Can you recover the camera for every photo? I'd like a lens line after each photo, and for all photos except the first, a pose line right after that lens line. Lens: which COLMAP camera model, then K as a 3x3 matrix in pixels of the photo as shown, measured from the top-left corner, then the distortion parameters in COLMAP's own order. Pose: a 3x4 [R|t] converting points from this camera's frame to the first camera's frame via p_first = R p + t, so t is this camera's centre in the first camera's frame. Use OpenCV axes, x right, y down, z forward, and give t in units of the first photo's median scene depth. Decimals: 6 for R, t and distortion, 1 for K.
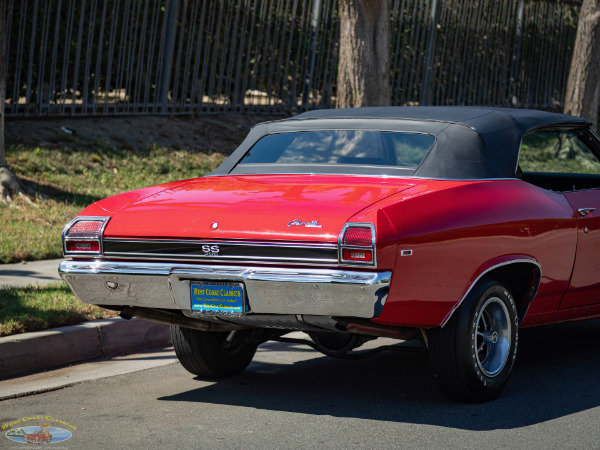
lens RADIAL K [[2093.6, 0, 285.5], [0, 2093.6, 227.0], [0, 0, 1]] dist [0.015916, 0.756892]
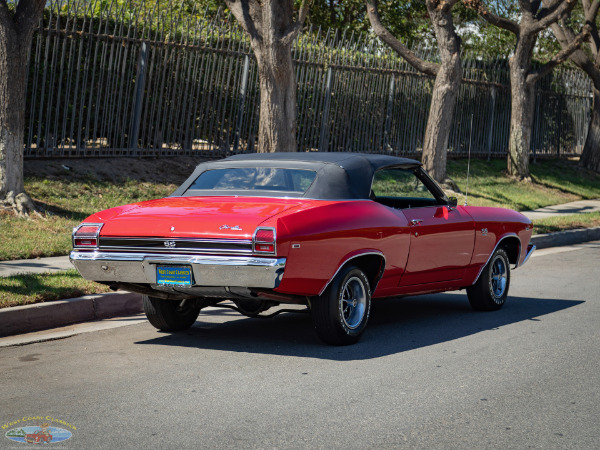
lens RADIAL K [[1639.5, 0, 276.5], [0, 1639.5, 224.8], [0, 0, 1]] dist [0.071645, 0.247884]
pose [[0.999466, 0.004948, 0.032294, 0.002903], [-0.004545, 0.999911, -0.012535, 0.008751], [-0.032353, 0.012381, 0.999400, -0.164317]]
